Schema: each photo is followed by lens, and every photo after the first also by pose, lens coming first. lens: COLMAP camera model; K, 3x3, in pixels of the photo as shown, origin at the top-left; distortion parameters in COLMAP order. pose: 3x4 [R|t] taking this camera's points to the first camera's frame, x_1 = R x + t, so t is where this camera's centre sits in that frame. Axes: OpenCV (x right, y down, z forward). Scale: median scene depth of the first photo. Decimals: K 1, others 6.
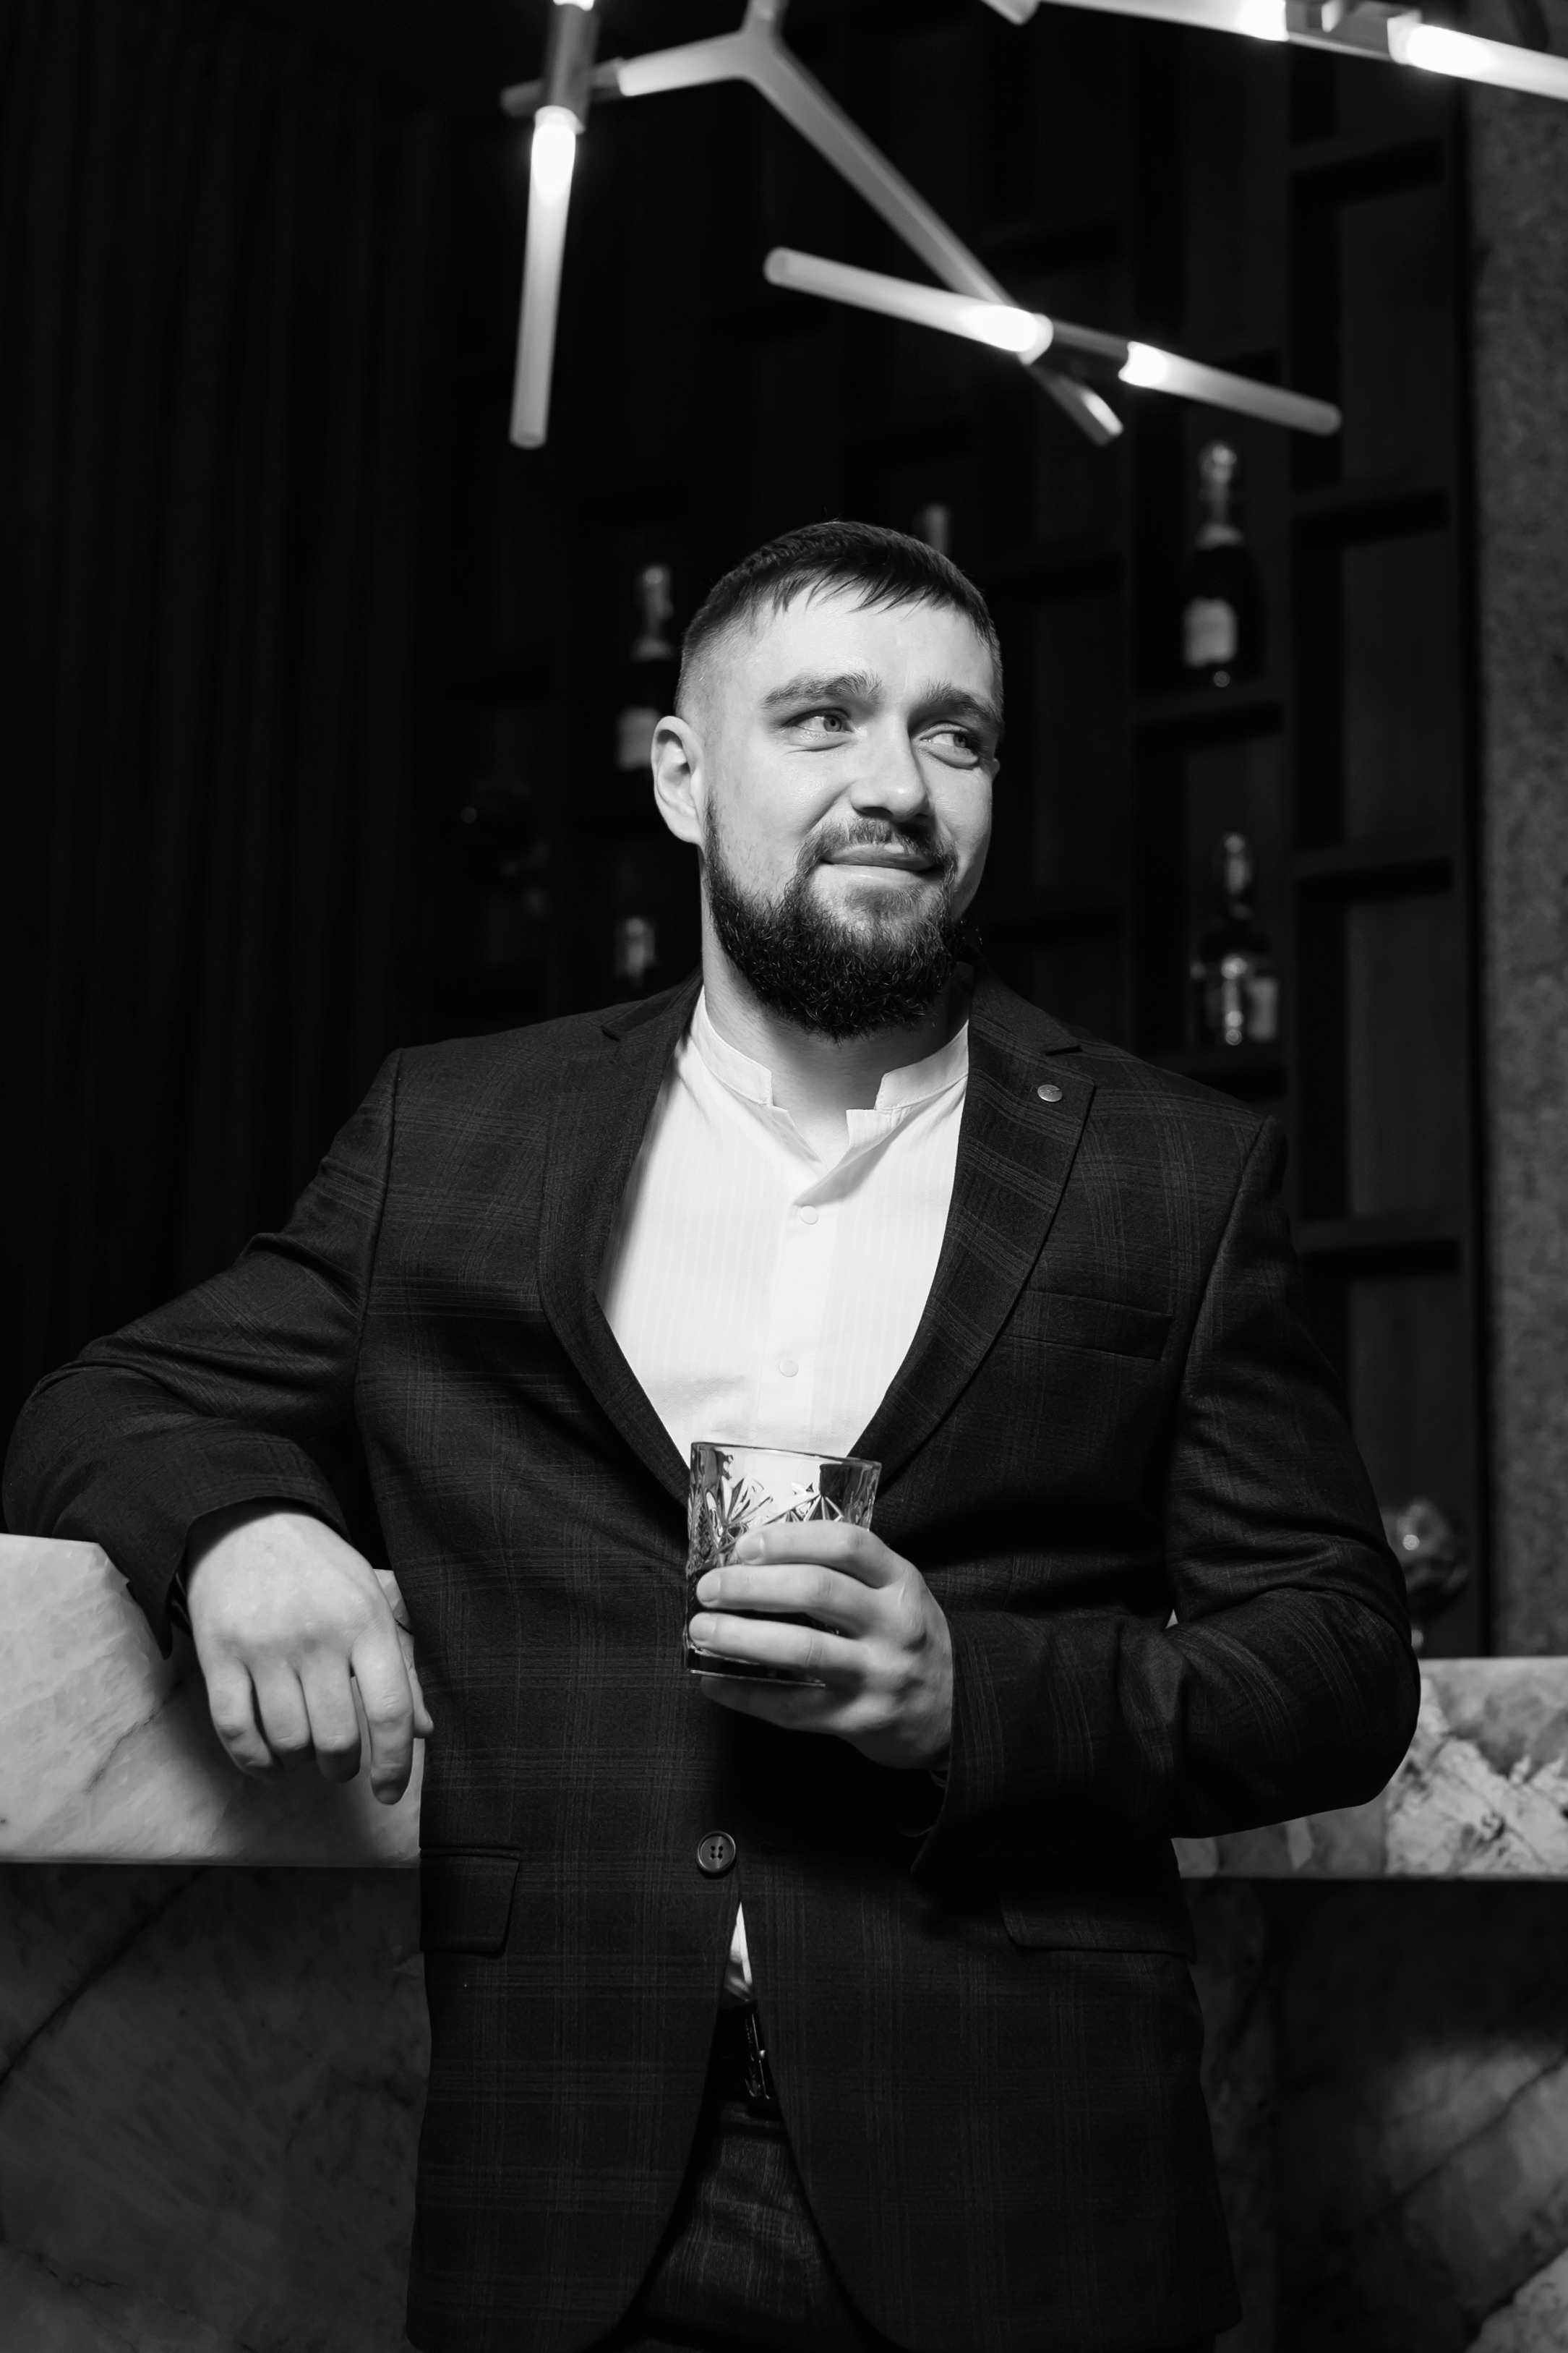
lens RADIAL K [[4293.4, 0, 884.2], [0, 4293.4, 972.3], [0, 0, 1]] dist [-0.044736, 0.040893]
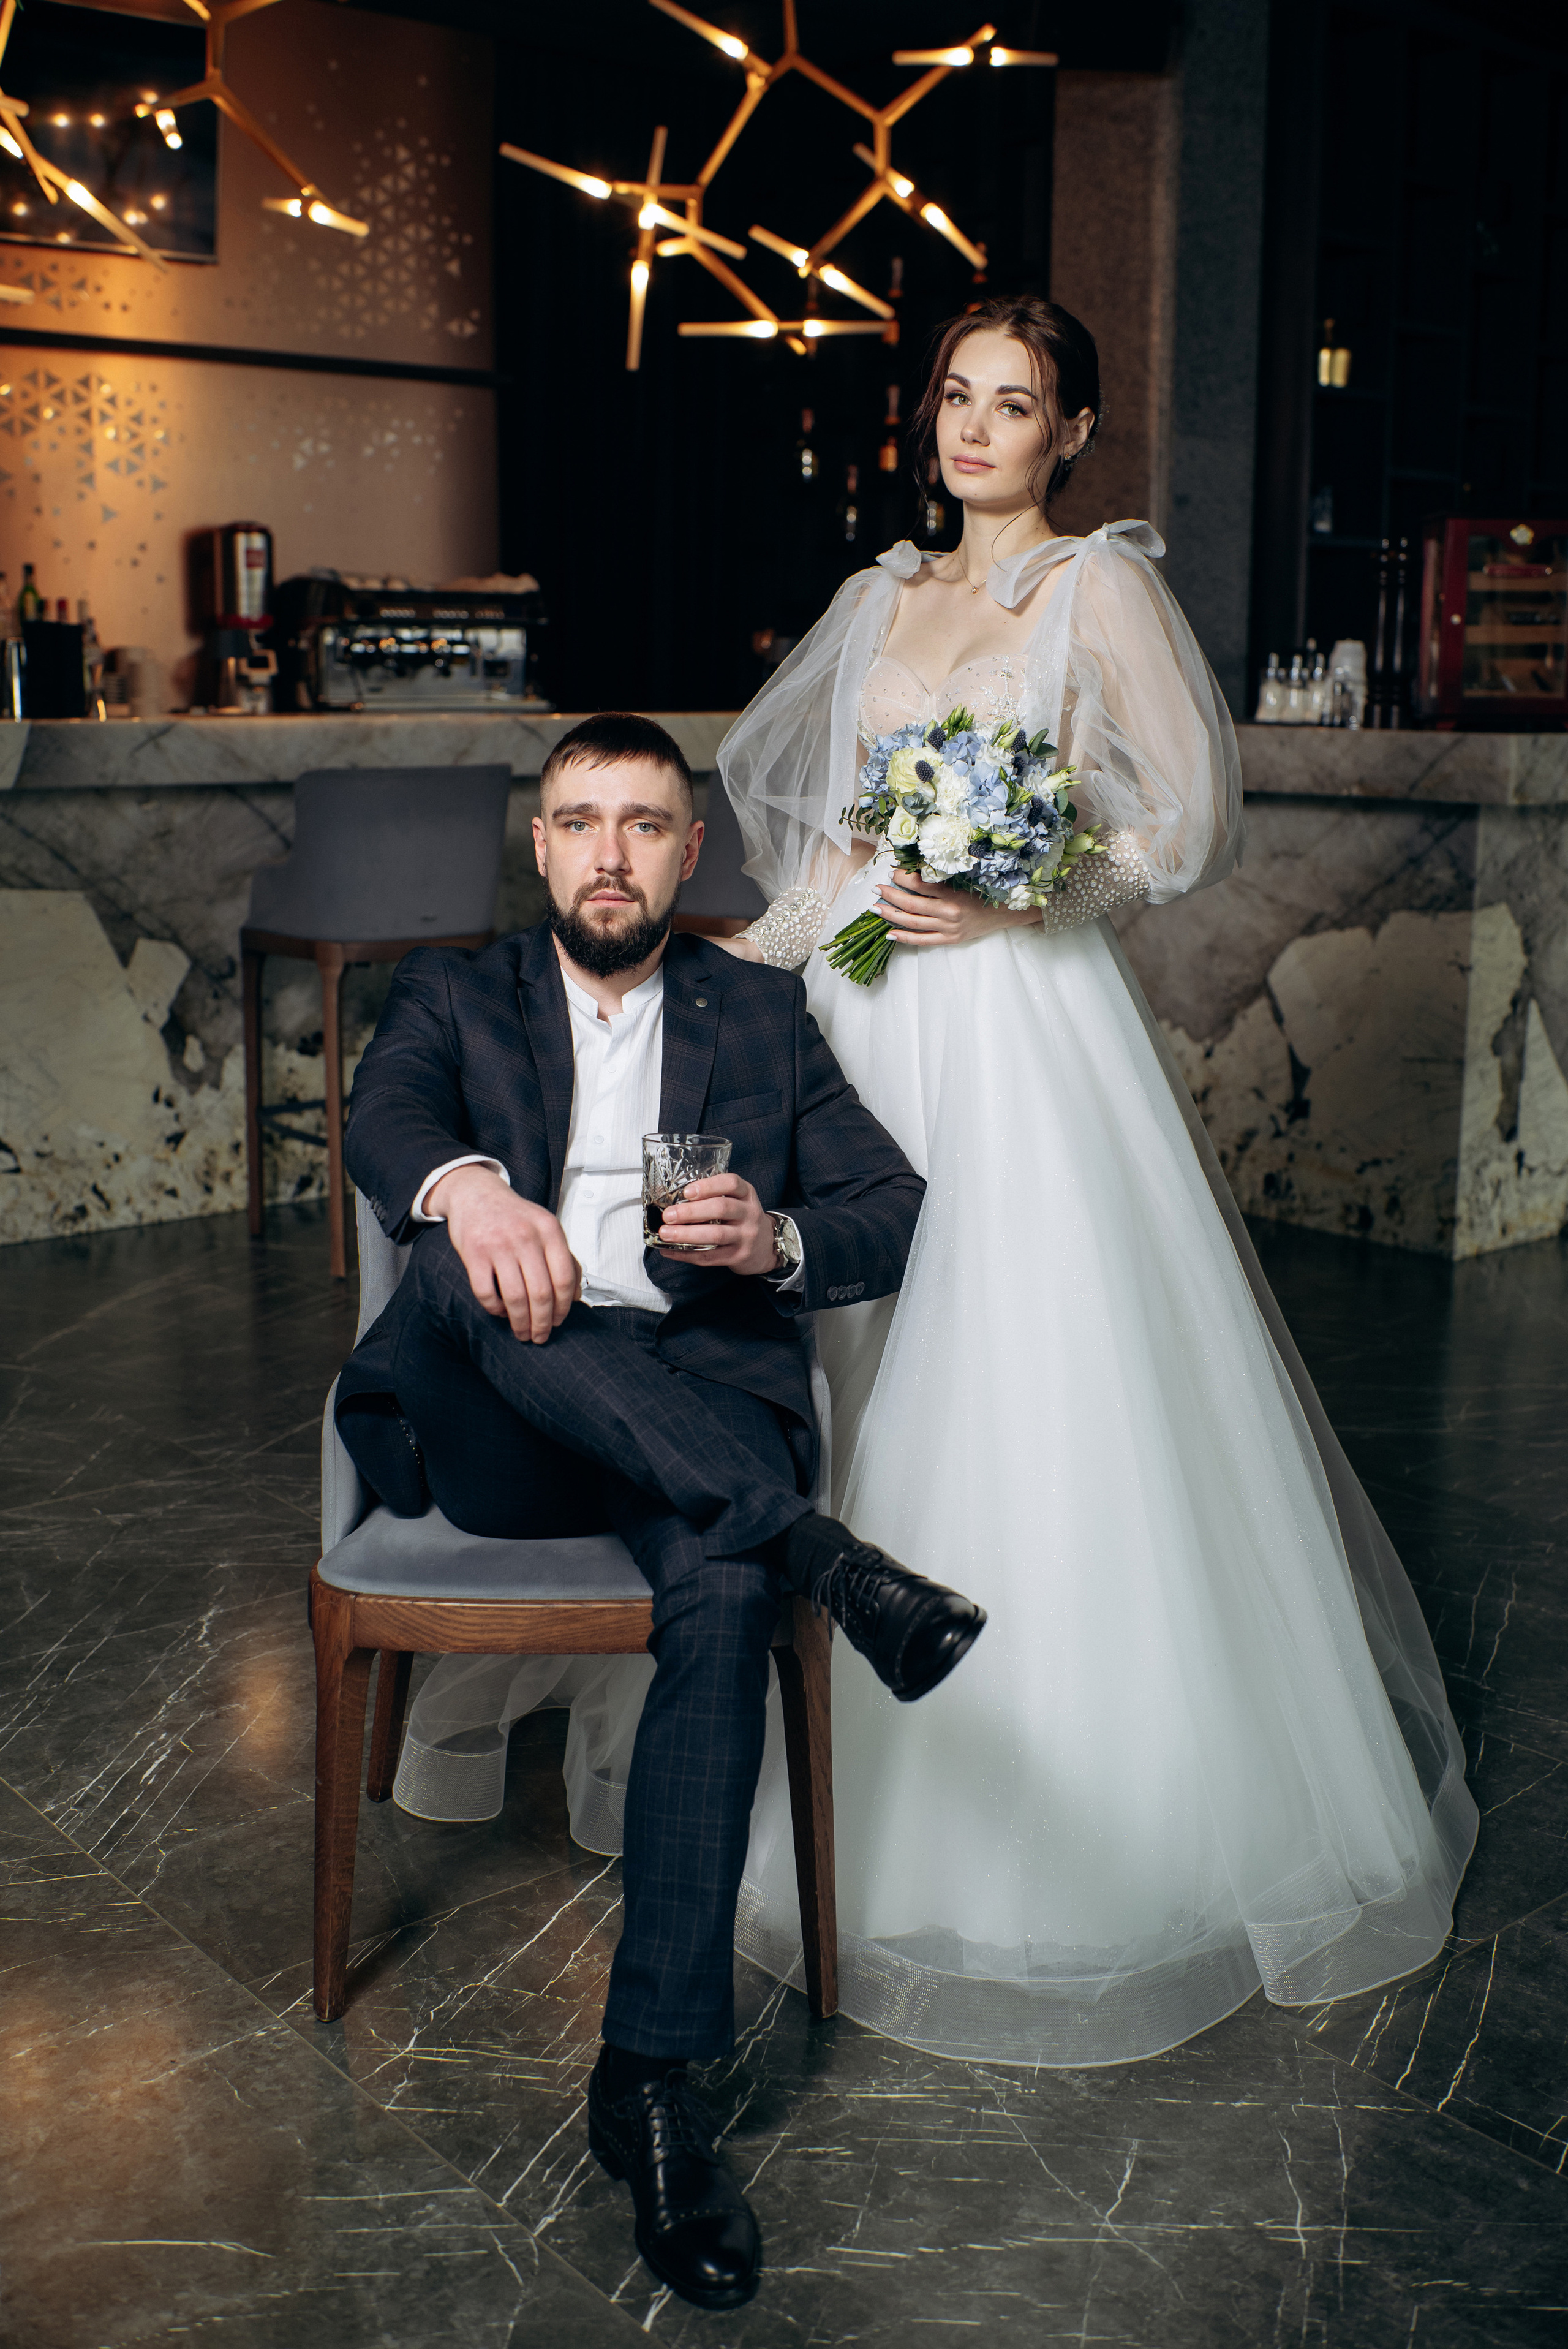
lens RADIAL K [[2435.1, 0, 804.6], [0, 2435.1, 1129.5], [0, 0, 1]] dist [-0.036108, -0.007886]
pose [[0.972372, 0.039107, -0.230138, 0.599255], [0.051161, 0.926199, 0.373549, -0.311855], [0.227762, -0.375002, 0.898609, -1.129667]]
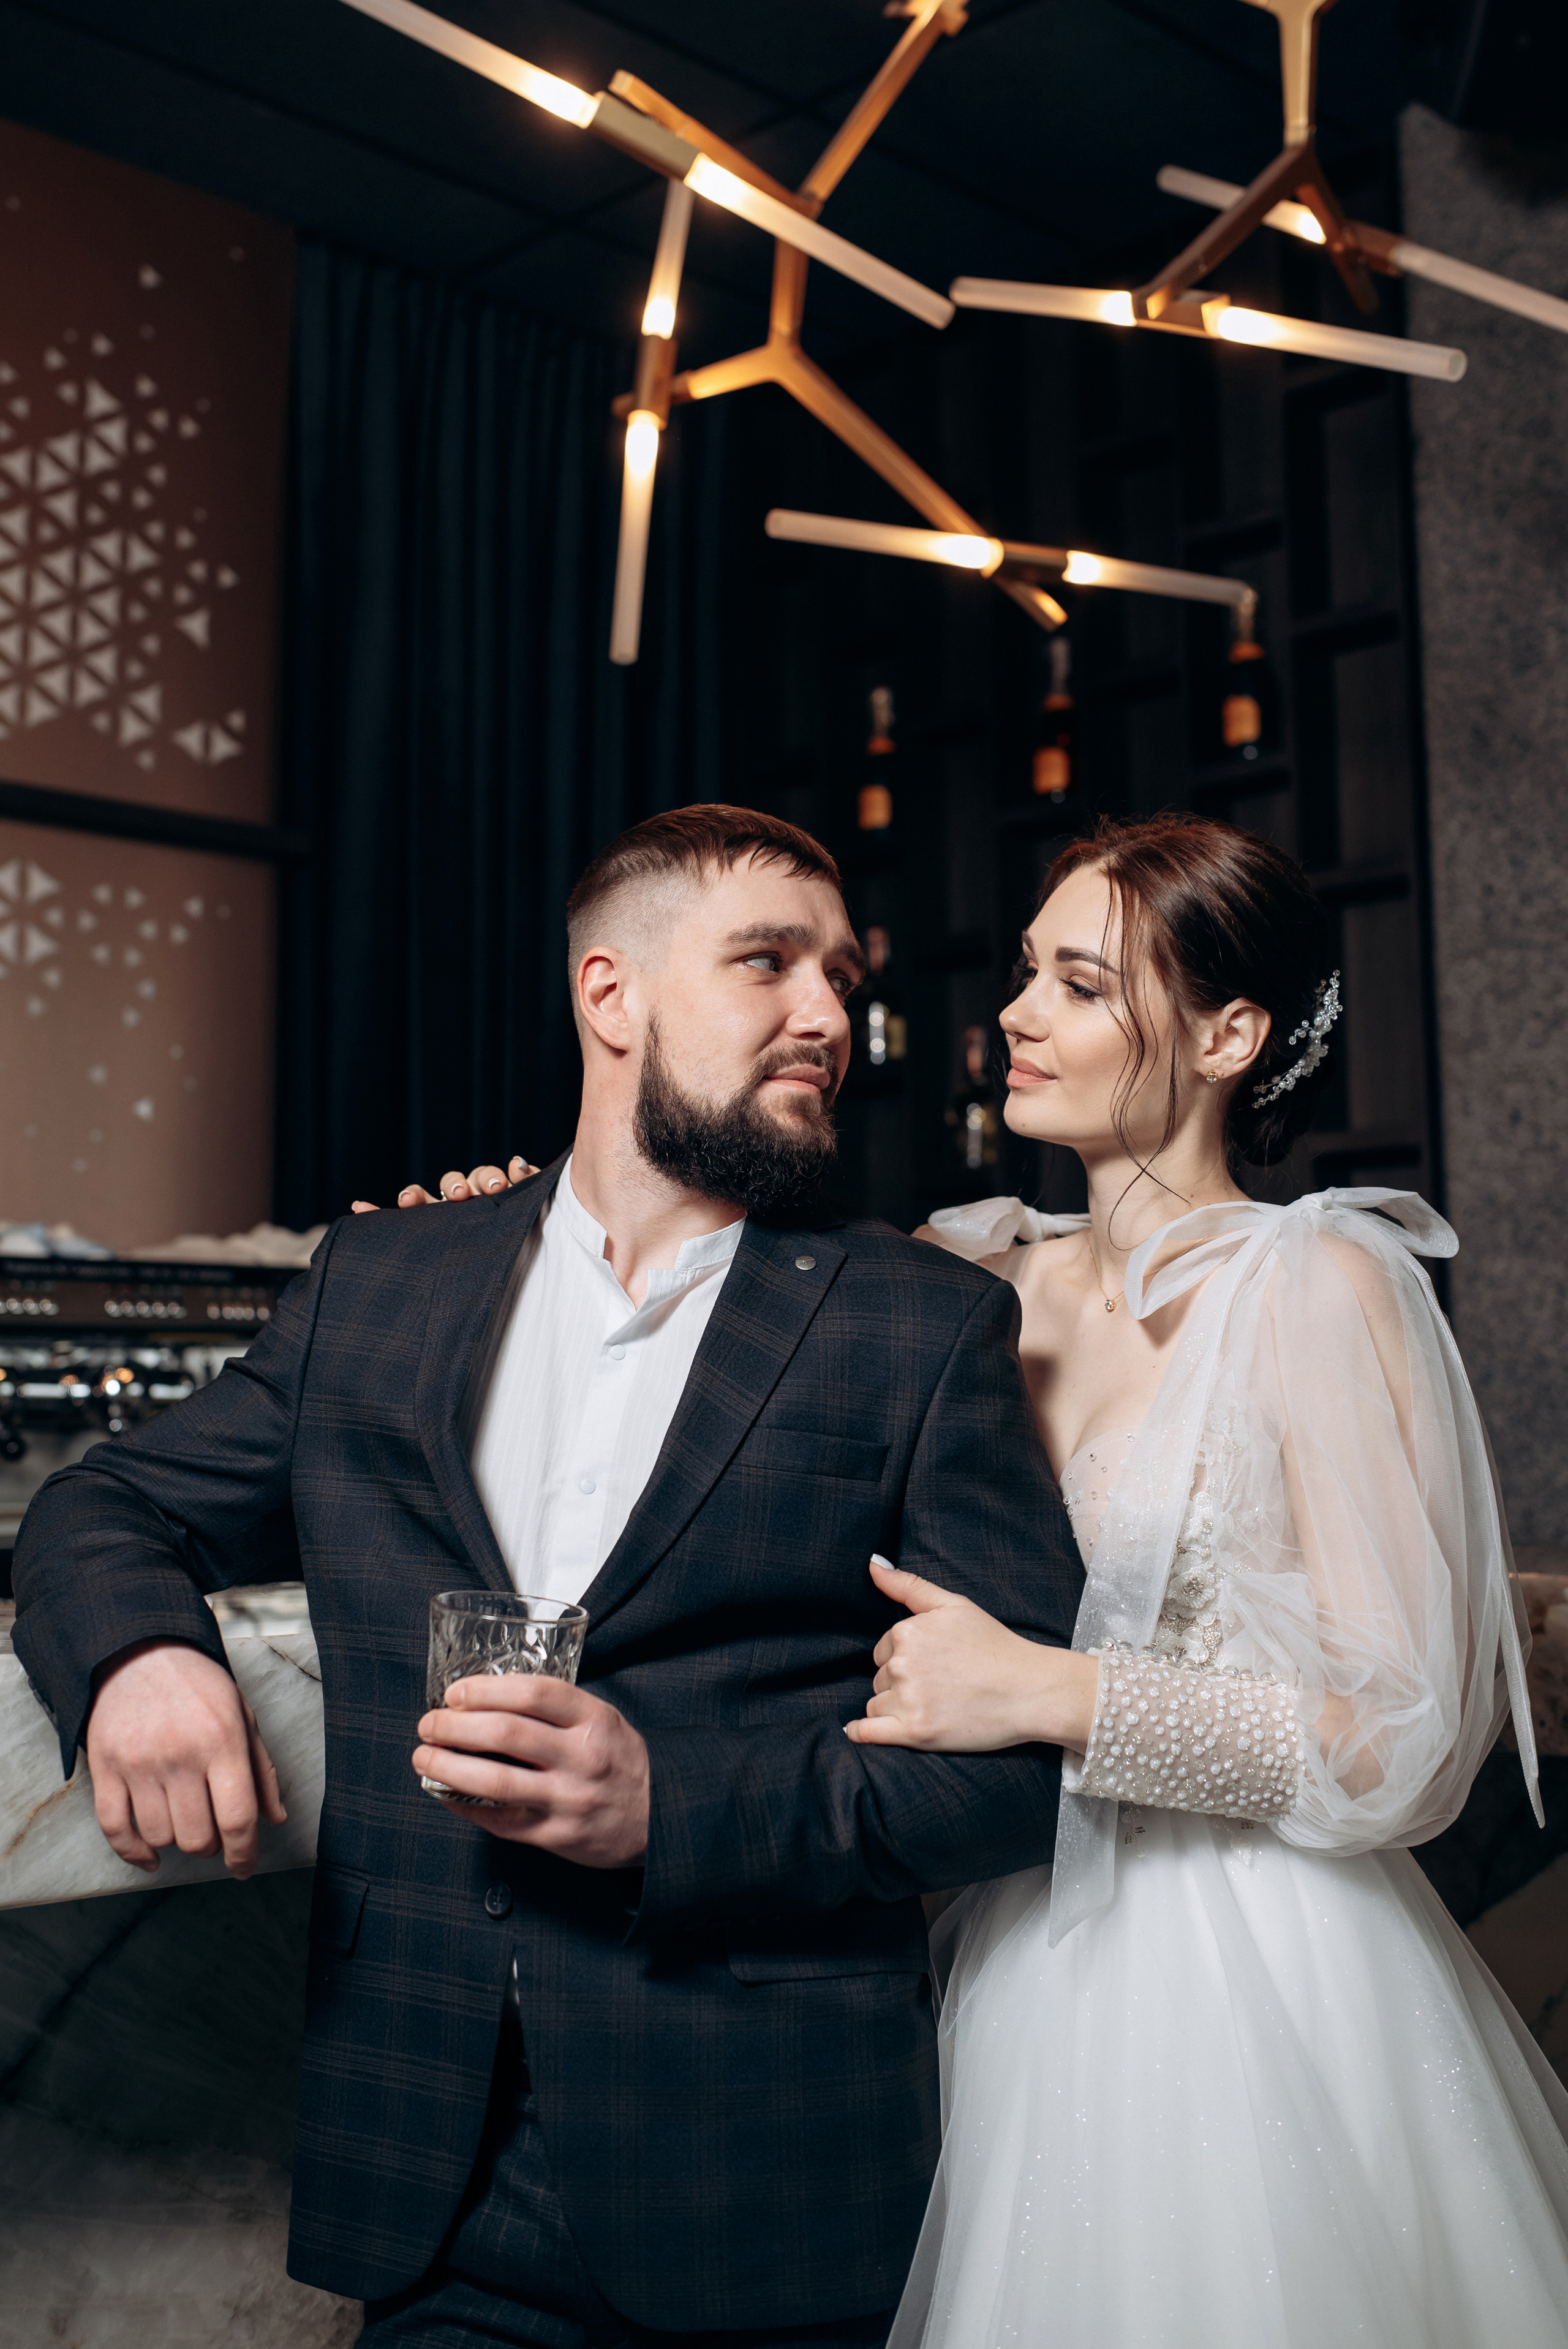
lens RADIAL K [[2611.8, 0, 828.8], [0, 2611.8, 1038.6], [0, 0, 1]] dist [-0.039032, -0.006639]
pose [[0.987412, -0.042154, -0.152448, 0.114184], [0.051463, 0.997010, 0.057644, -0.050985], [0.149563, -0.064764, 0.986629, 0.186972]]
